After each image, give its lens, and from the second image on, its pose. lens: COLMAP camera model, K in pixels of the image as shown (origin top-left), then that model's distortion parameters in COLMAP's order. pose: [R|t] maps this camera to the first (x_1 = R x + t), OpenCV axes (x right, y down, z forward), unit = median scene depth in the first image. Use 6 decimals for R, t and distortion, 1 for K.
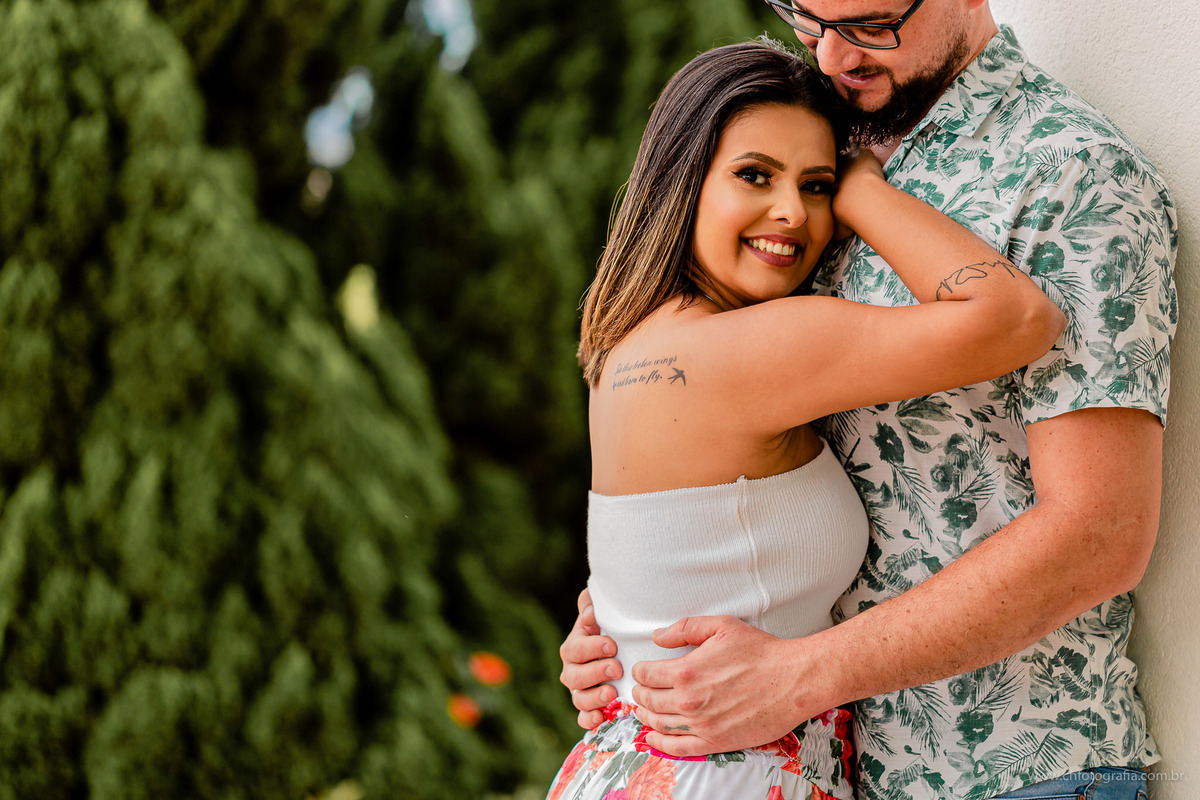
lens RADIAL K [[4404.5, 0, 601.2], [0, 4404.5, 397.5], [0, 0, 1]] dist [-0.082650, 0.000000]
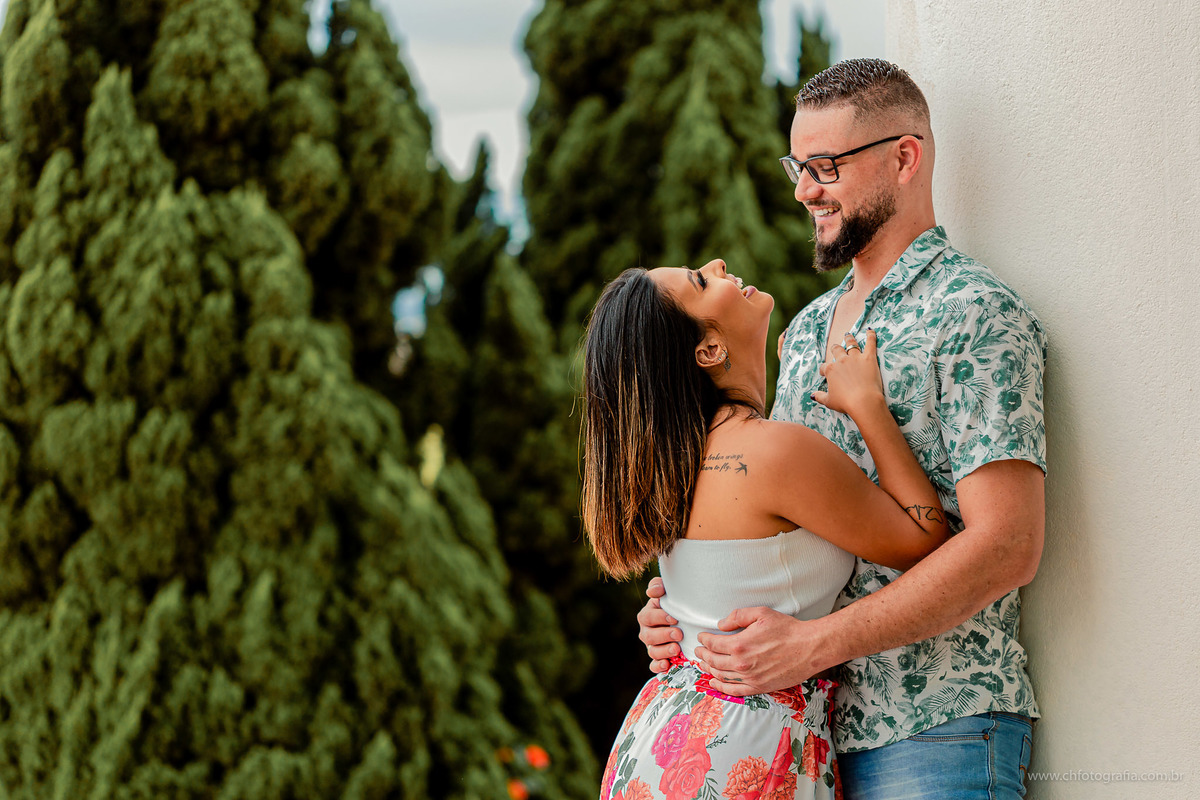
lens RADIAL K [[4404.5, 0, 597.8], [0, 4404.5, 403.2], [0, 0, 1]] dist [-0.082650, 0.000000]
pose [[0.999877, 0.015660, 0.001164, -0.013022], [-0.015595, 0.998943, -0.043243, 0.017812], [-0.001840, 0.043220, 0.999064, -0.210426]]
